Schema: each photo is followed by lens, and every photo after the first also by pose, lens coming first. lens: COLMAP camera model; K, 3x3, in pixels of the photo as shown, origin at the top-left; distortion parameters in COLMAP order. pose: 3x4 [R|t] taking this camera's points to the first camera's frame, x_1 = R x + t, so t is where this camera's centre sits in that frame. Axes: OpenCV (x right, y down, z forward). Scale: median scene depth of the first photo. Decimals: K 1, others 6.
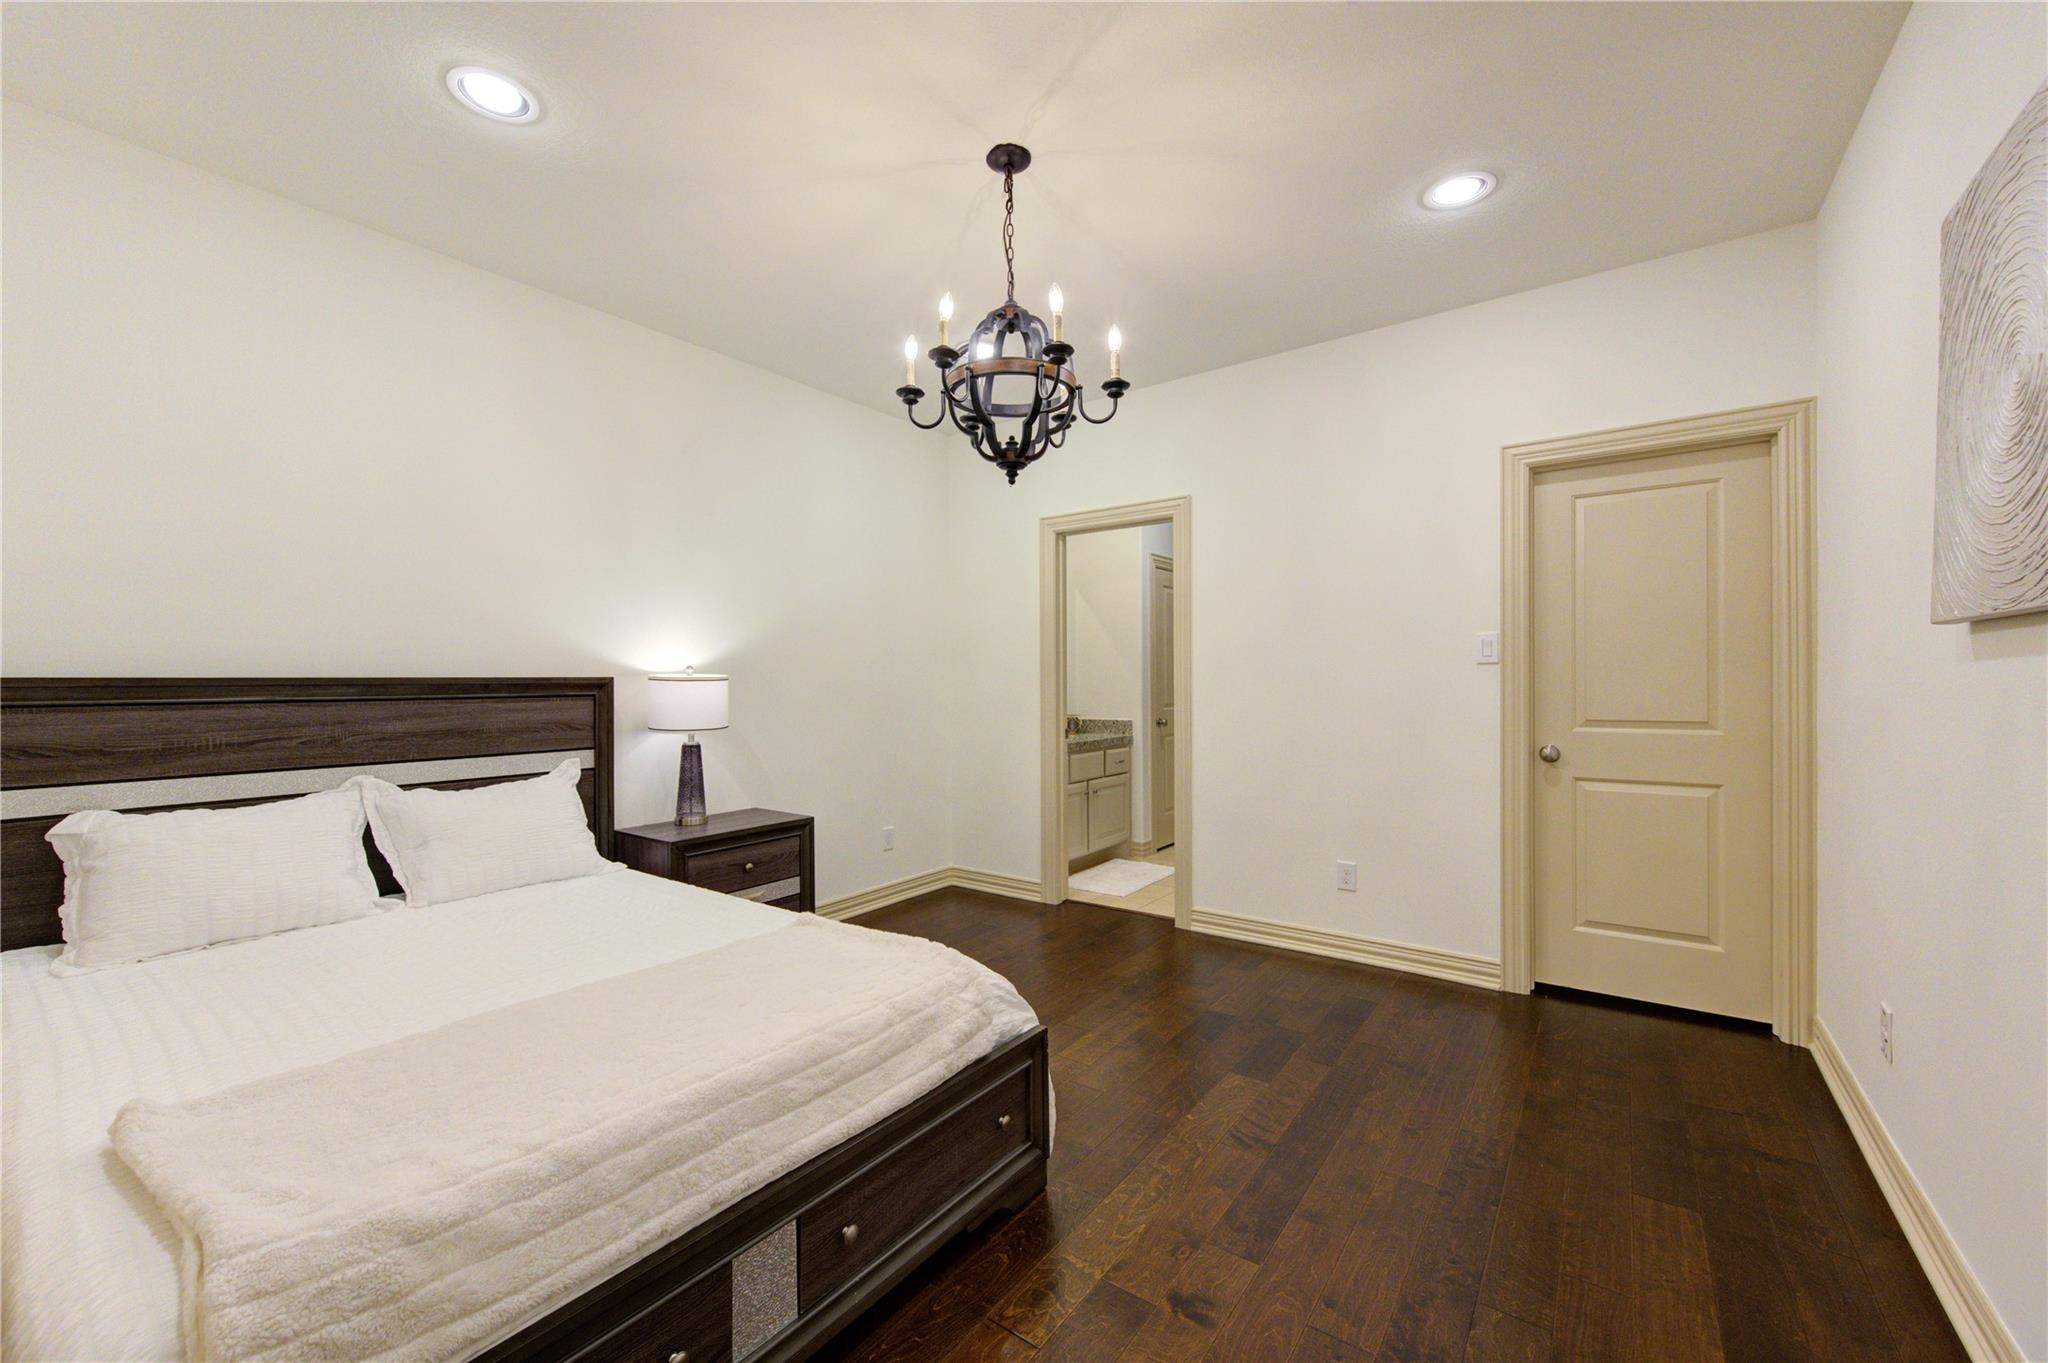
lens RADIAL K [[799.8, 0, 1023.5], [0, 799.8, 684.4], [0, 0, 1]] dist [0.002138, -0.000541]
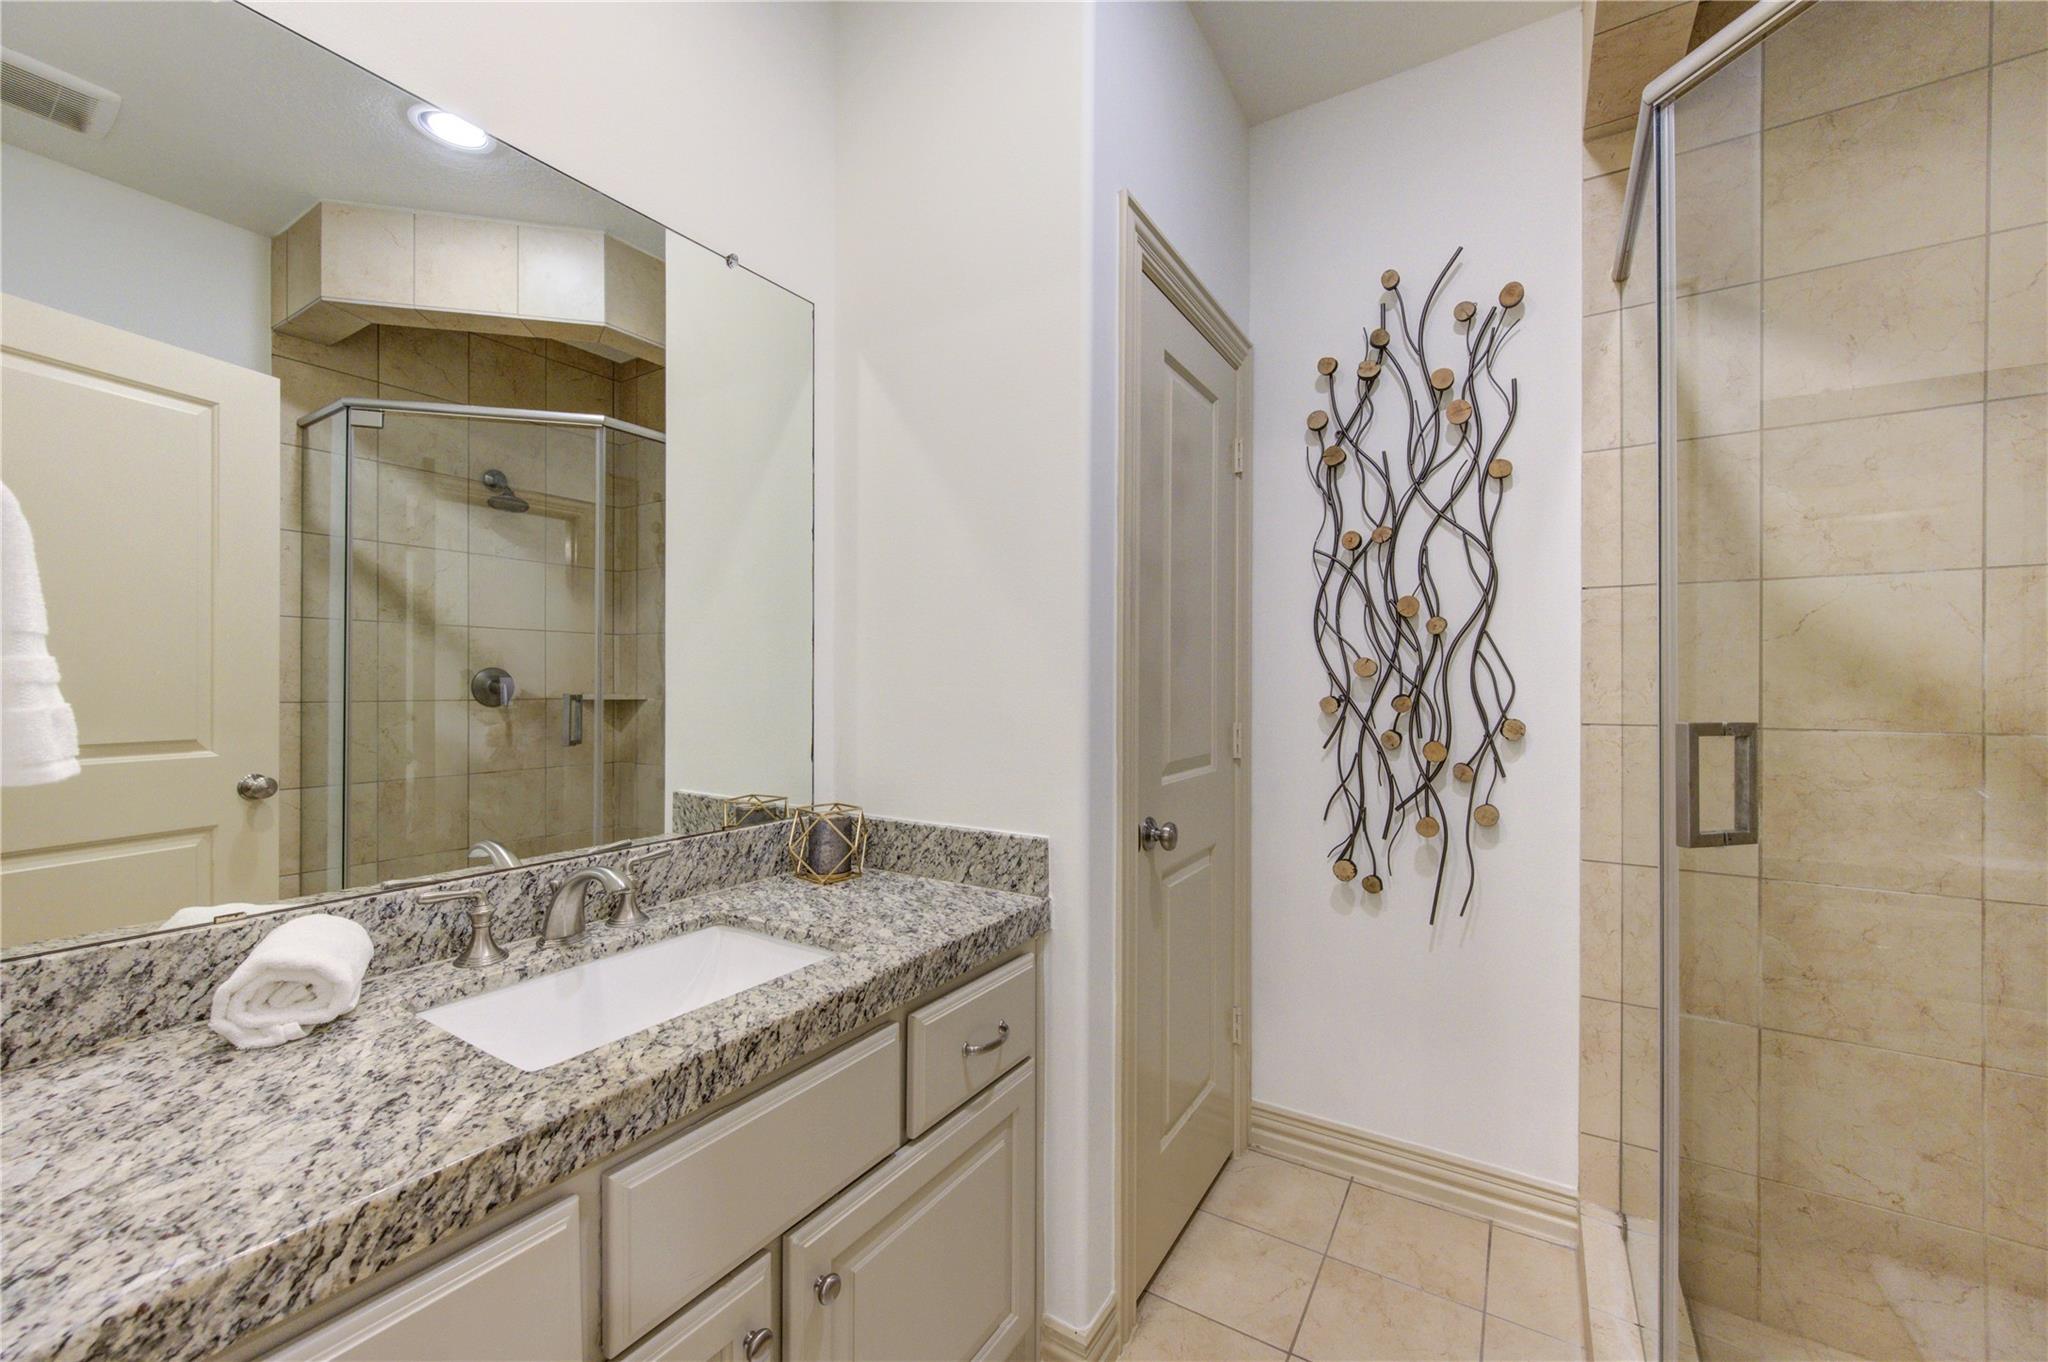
lens RADIAL K [[799.8, 0, 1023.5], [0, 799.8, 683.9], [0, 0, 1]] dist [0.002138, -0.000541]
pose [[0.997526, 0.008912, 0.069727, 0.113794], [-0.008626, 0.999953, -0.004412, -0.002617], [-0.069763, 0.003800, 0.997556, 0.773281]]
